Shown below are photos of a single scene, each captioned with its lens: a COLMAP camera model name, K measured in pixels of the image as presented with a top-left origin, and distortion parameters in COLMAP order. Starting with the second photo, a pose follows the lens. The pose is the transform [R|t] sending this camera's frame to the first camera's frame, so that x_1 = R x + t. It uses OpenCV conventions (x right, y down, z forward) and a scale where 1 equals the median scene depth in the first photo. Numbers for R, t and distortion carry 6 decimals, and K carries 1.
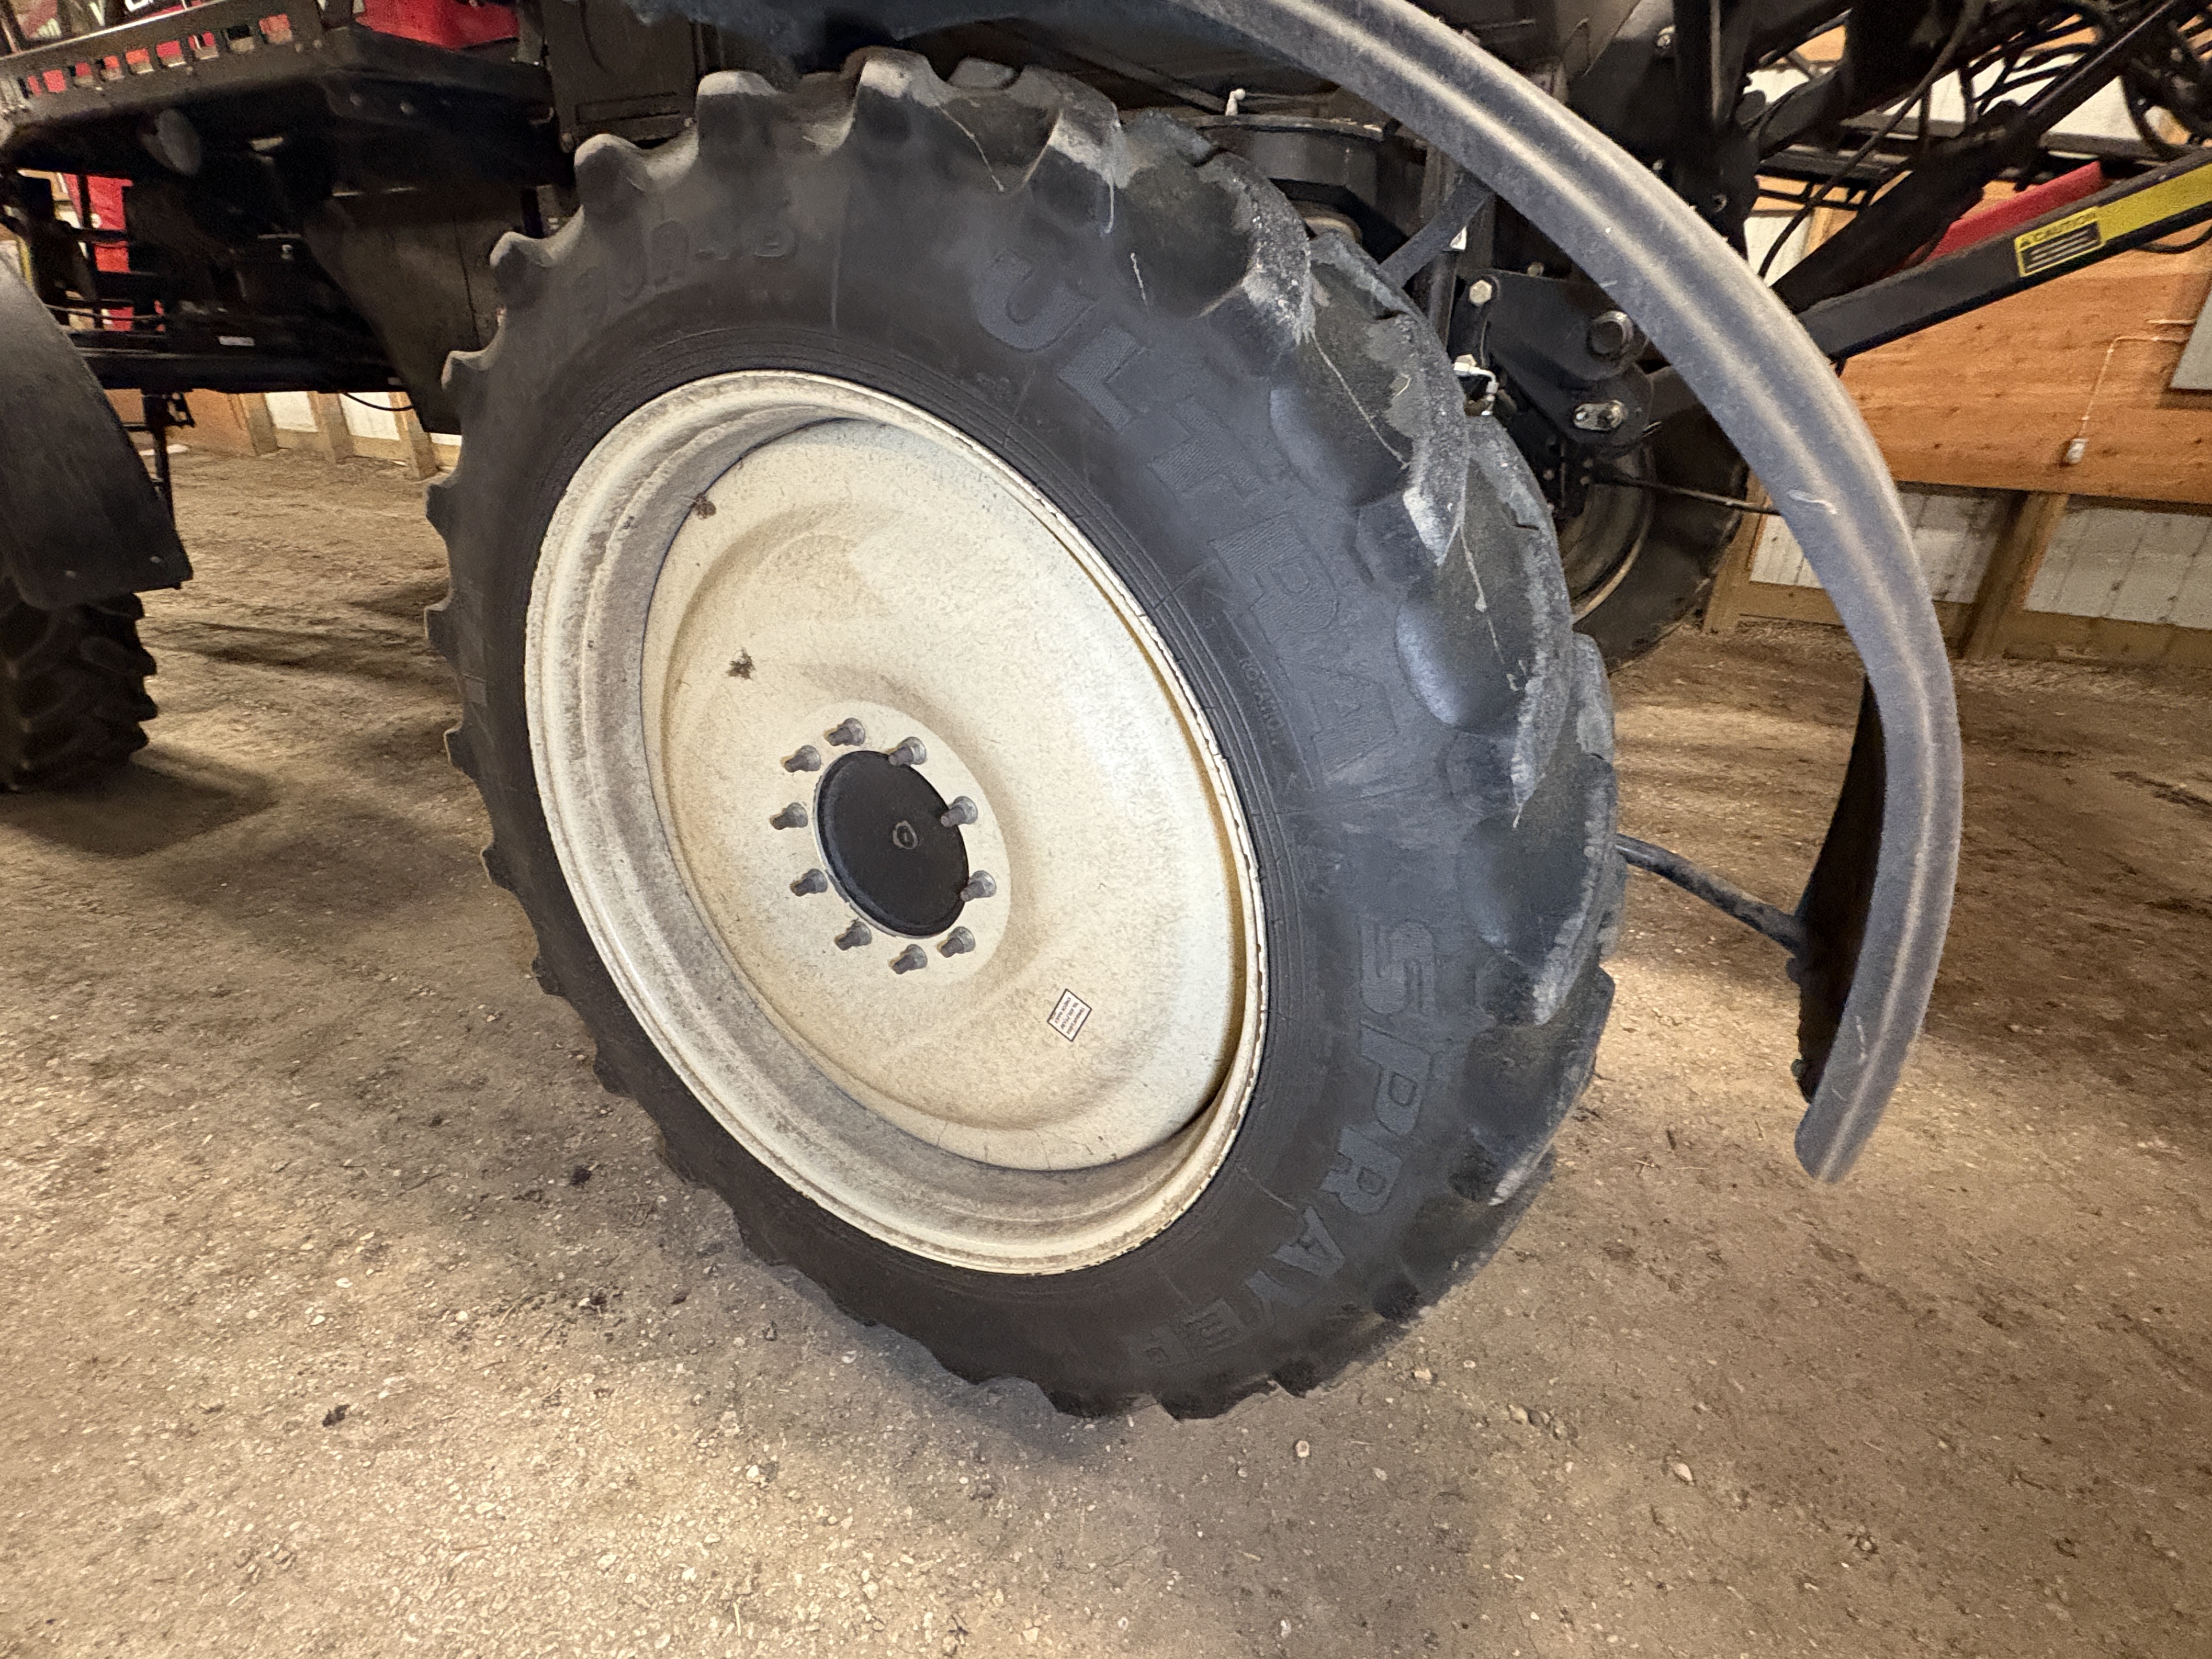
lens RADIAL K [[1061.8, 0, 1101.8], [0, 1061.8, 827.0], [0, 0, 1]] dist [0.001121, -0.000766]
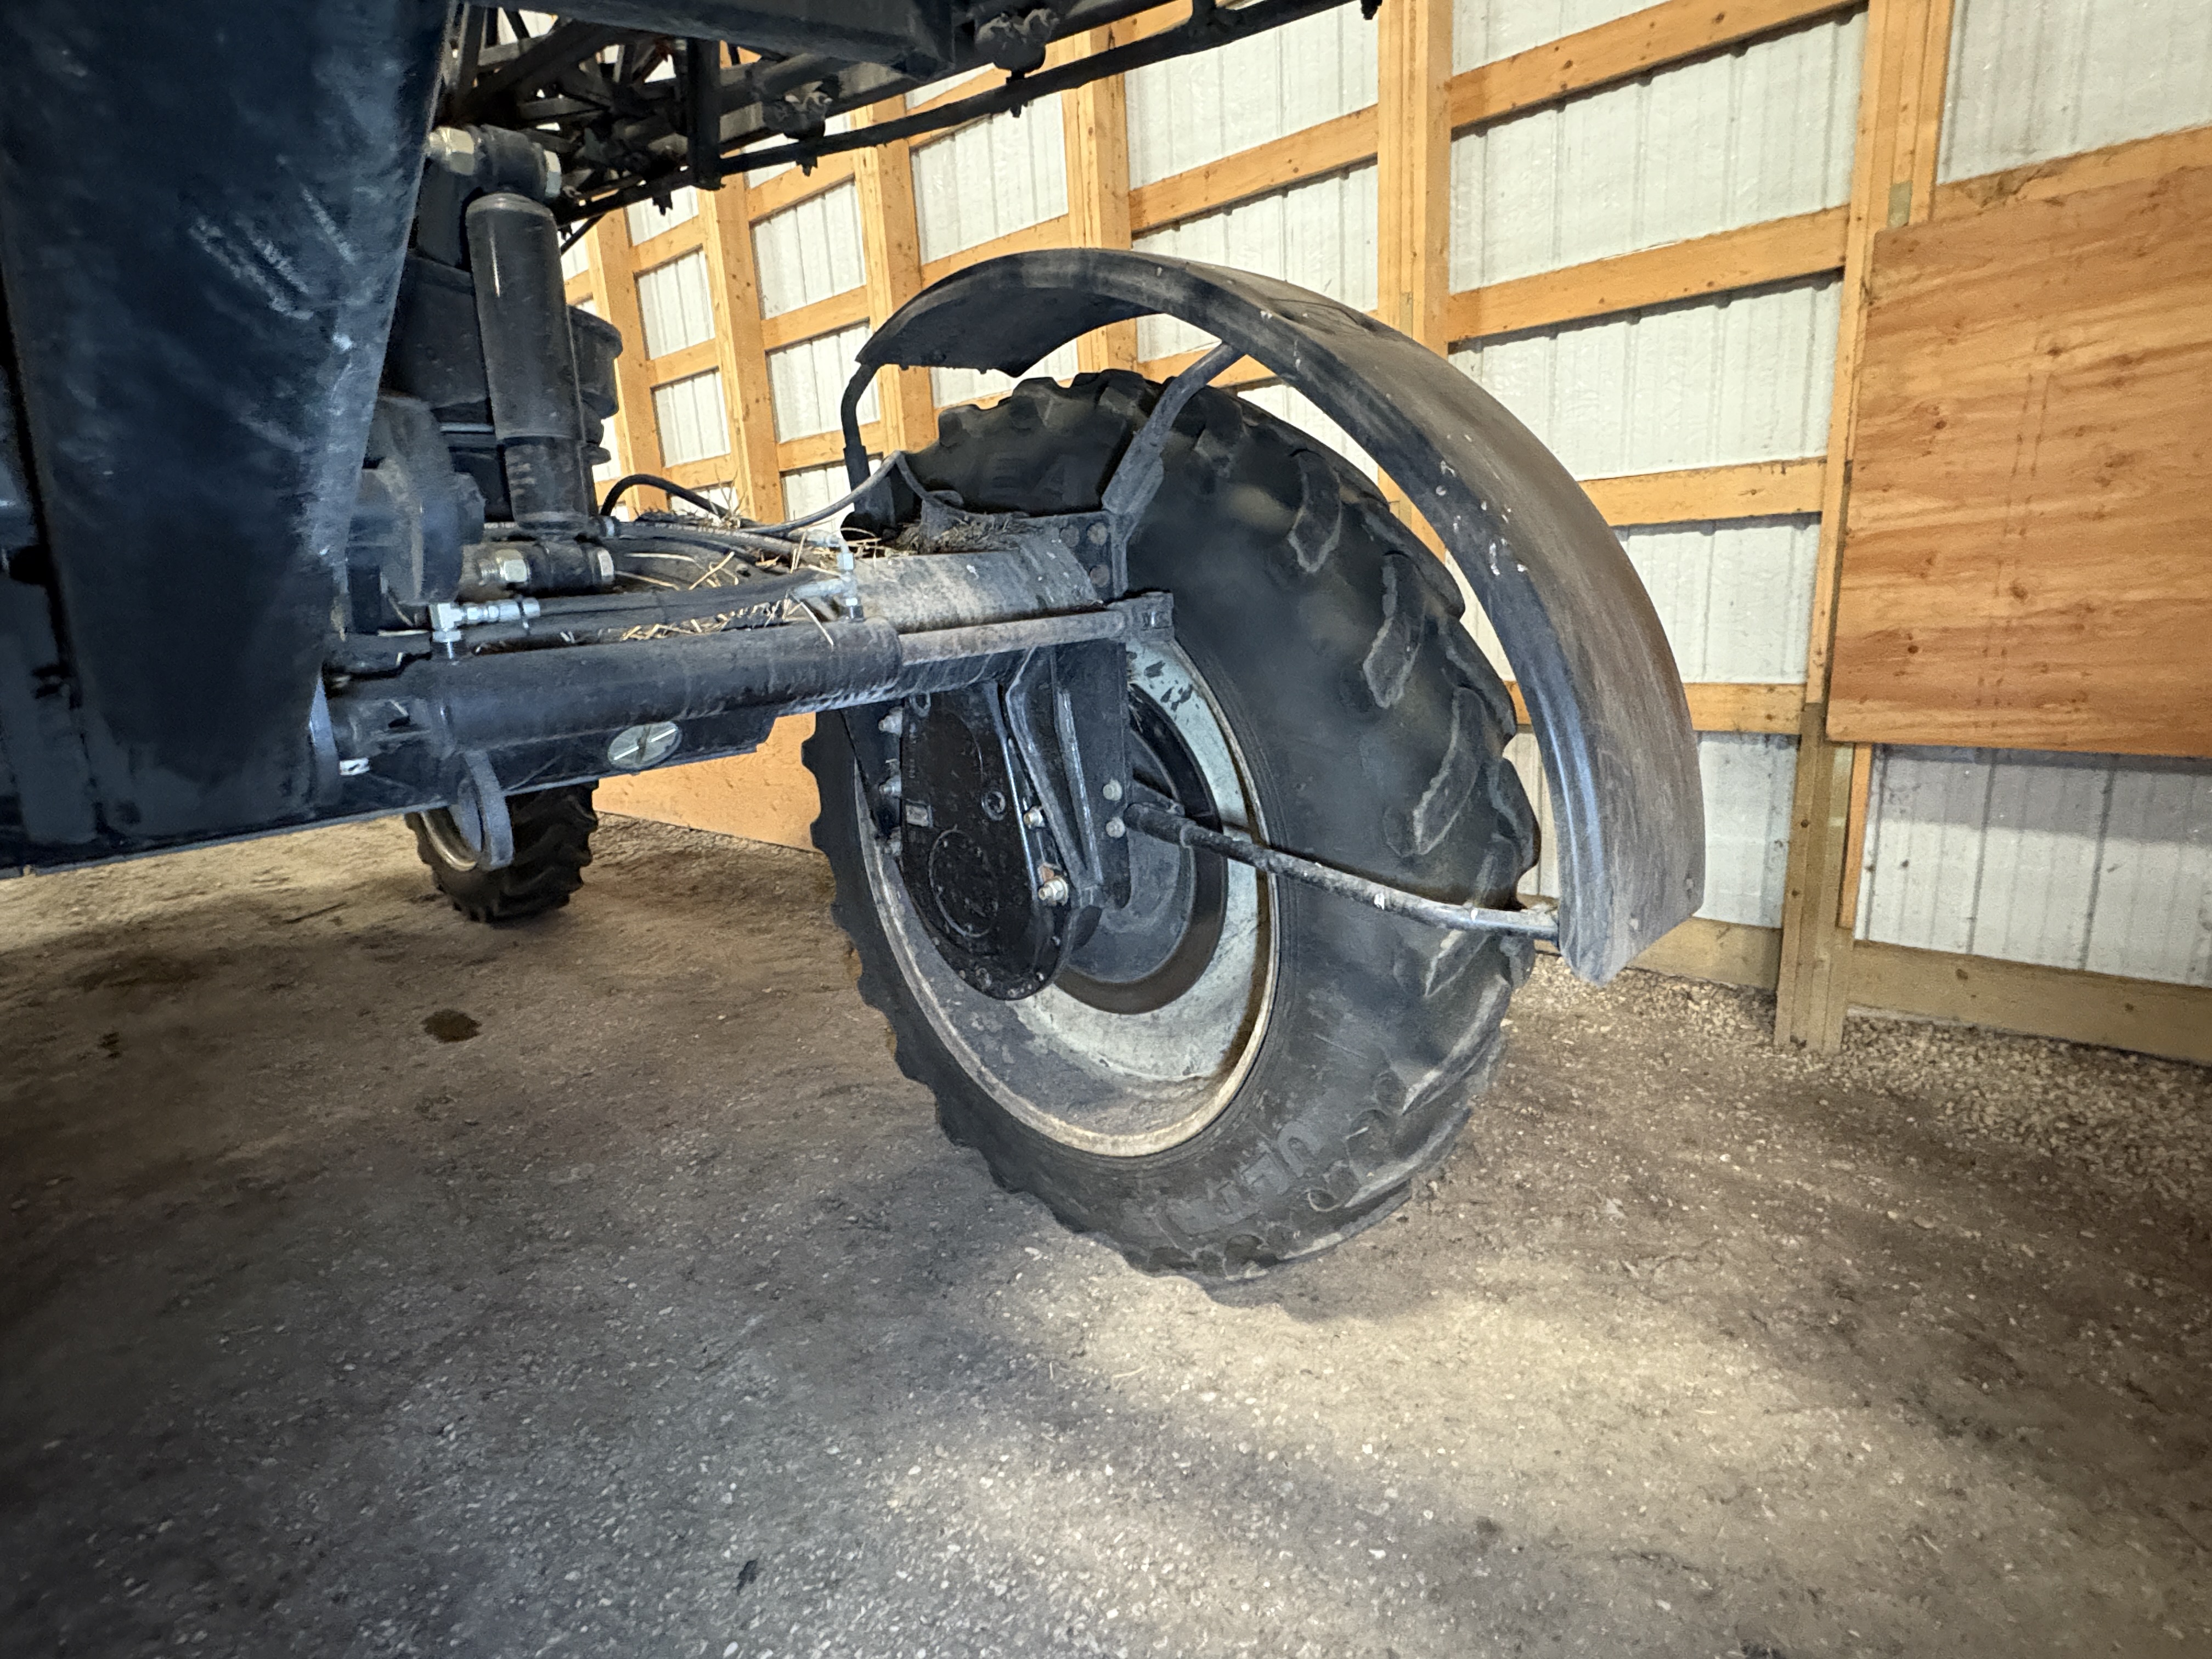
lens RADIAL K [[1060.2, 0, 1104.5], [0, 1060.2, 829.1], [0, 0, 1]] dist [0.000894, -0.000255]
pose [[0.965406, -0.020482, -0.259946, 0.758589], [-0.036309, 0.976638, -0.211799, -0.318296], [0.258211, 0.213911, 0.942109, 0.807471]]
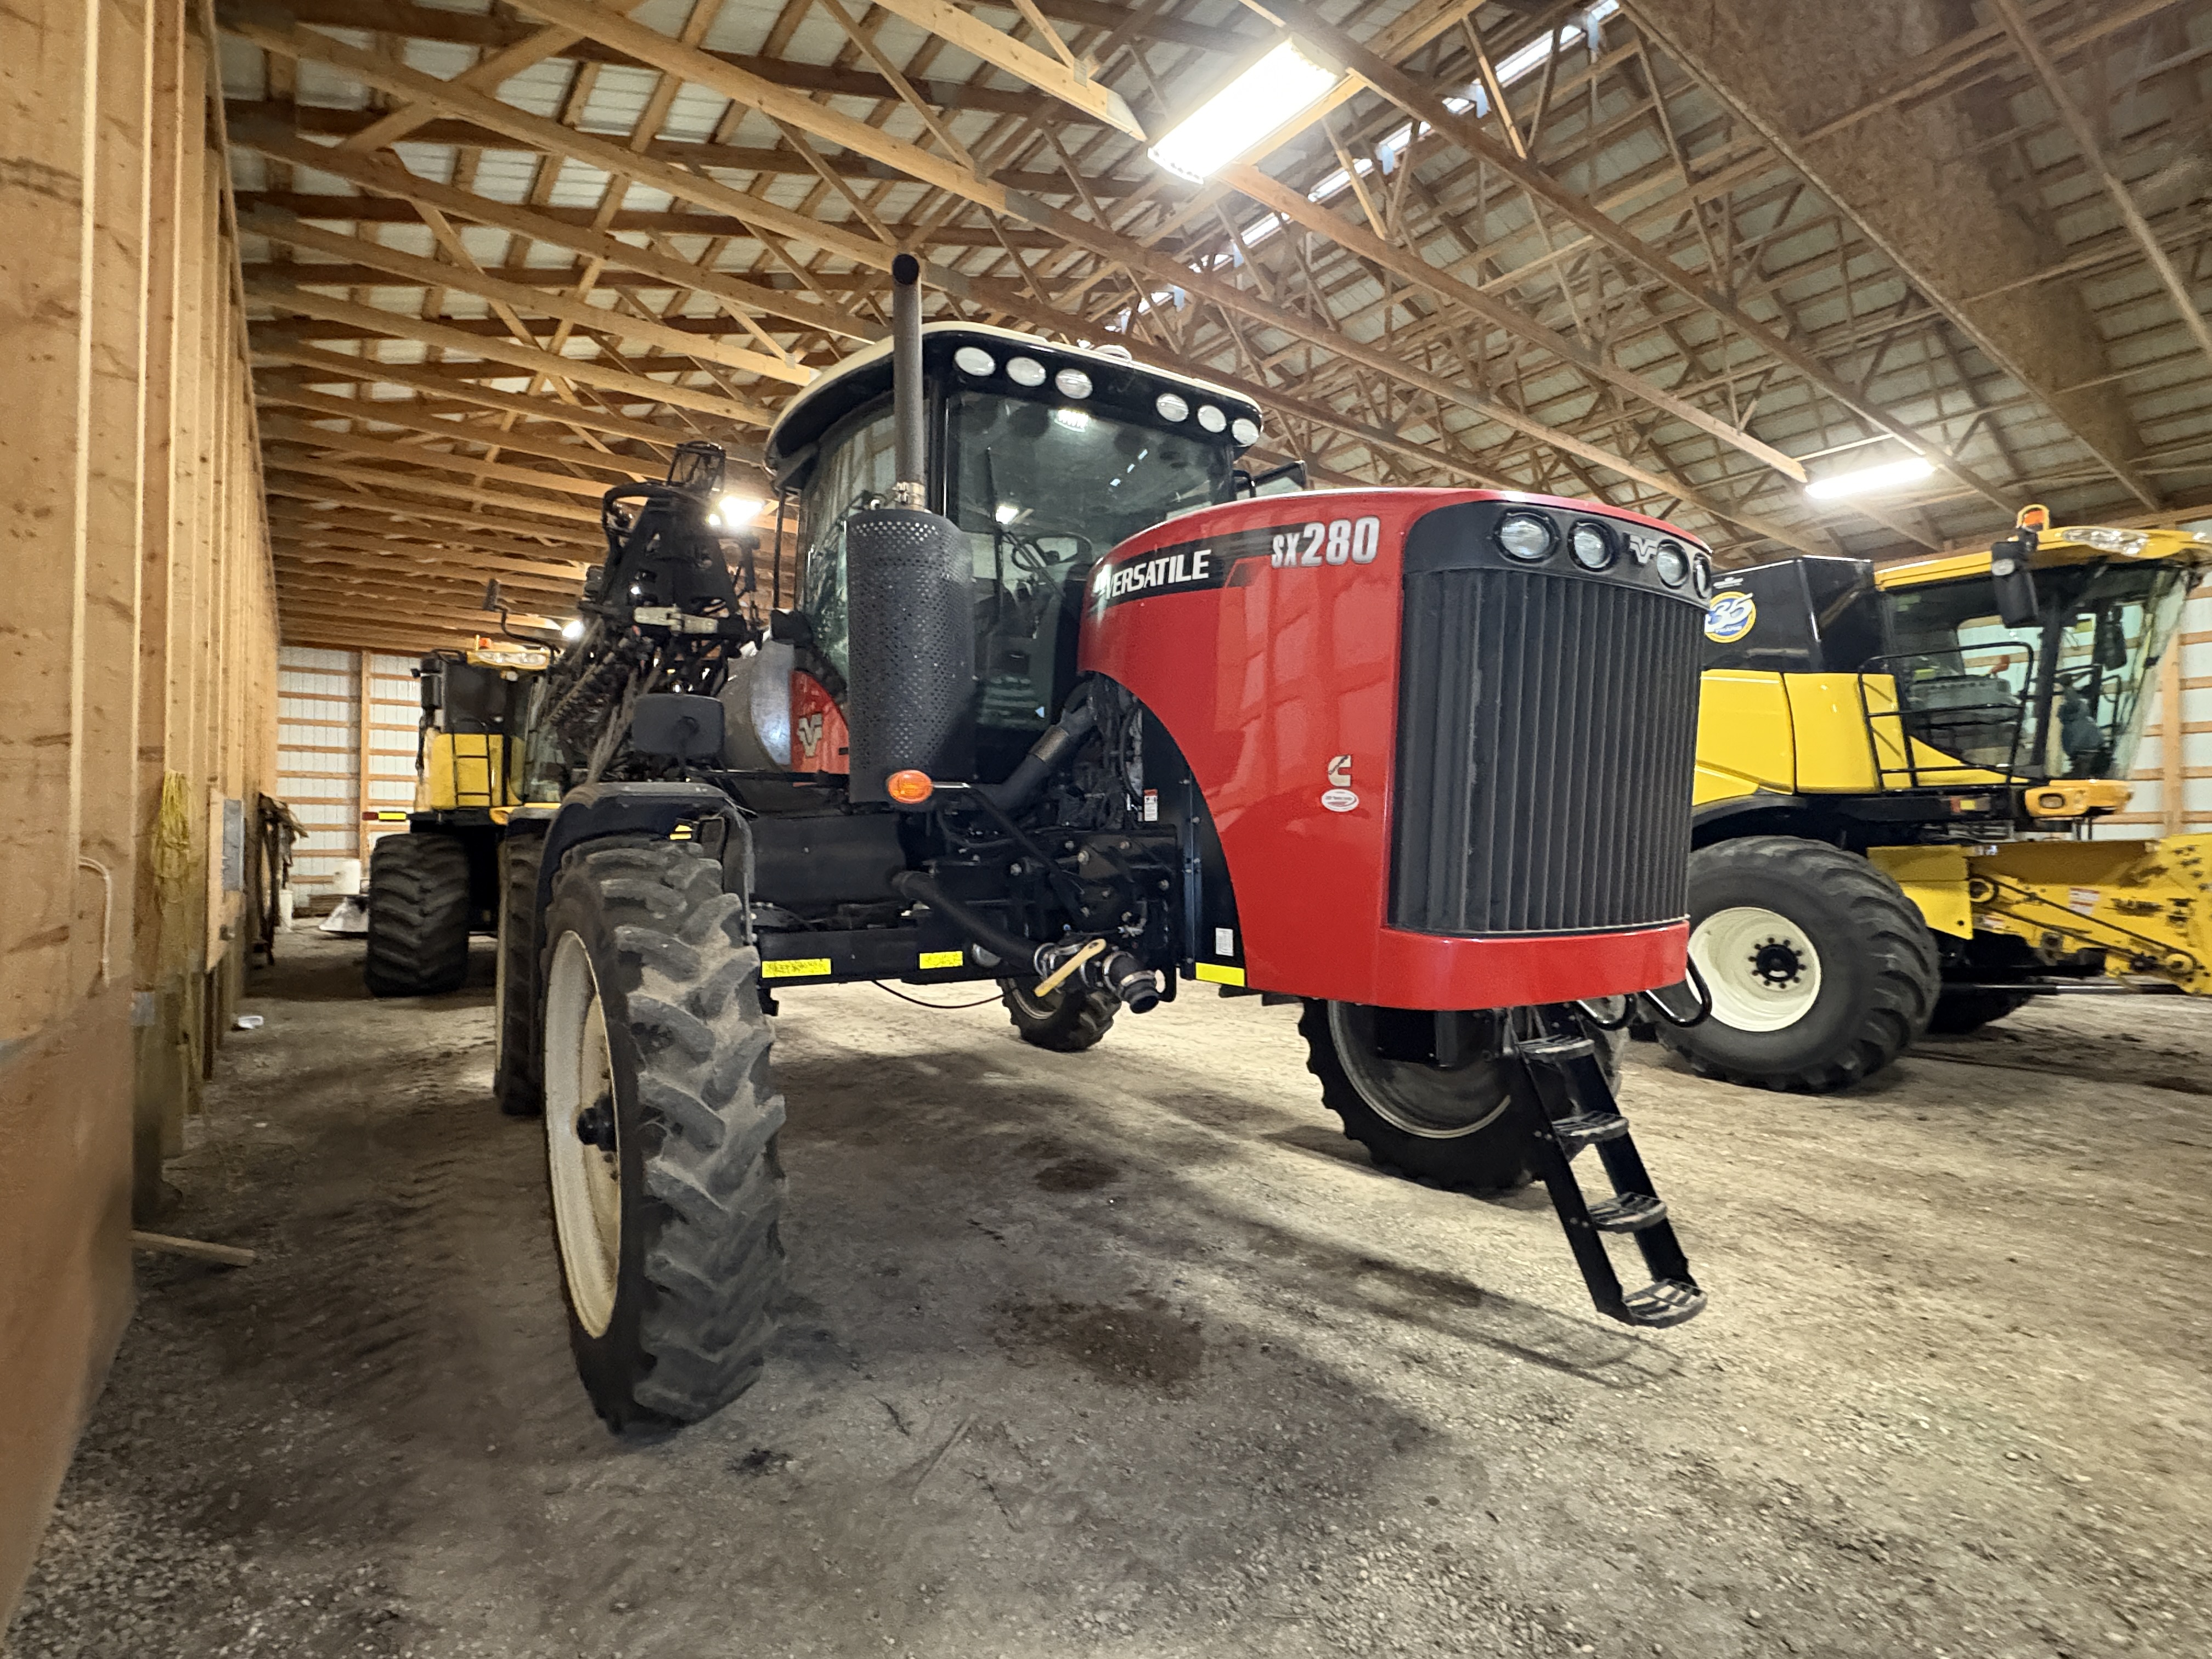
lens RADIAL K [[1060.2, 0, 1104.5], [0, 1060.2, 829.1], [0, 0, 1]] dist [0.000894, -0.000255]
pose [[-0.886475, -0.014626, 0.462546, -1.560456], [0.184628, 0.905334, 0.382470, -1.381337], [-0.424352, 0.424449, -0.799855, 2.652996]]
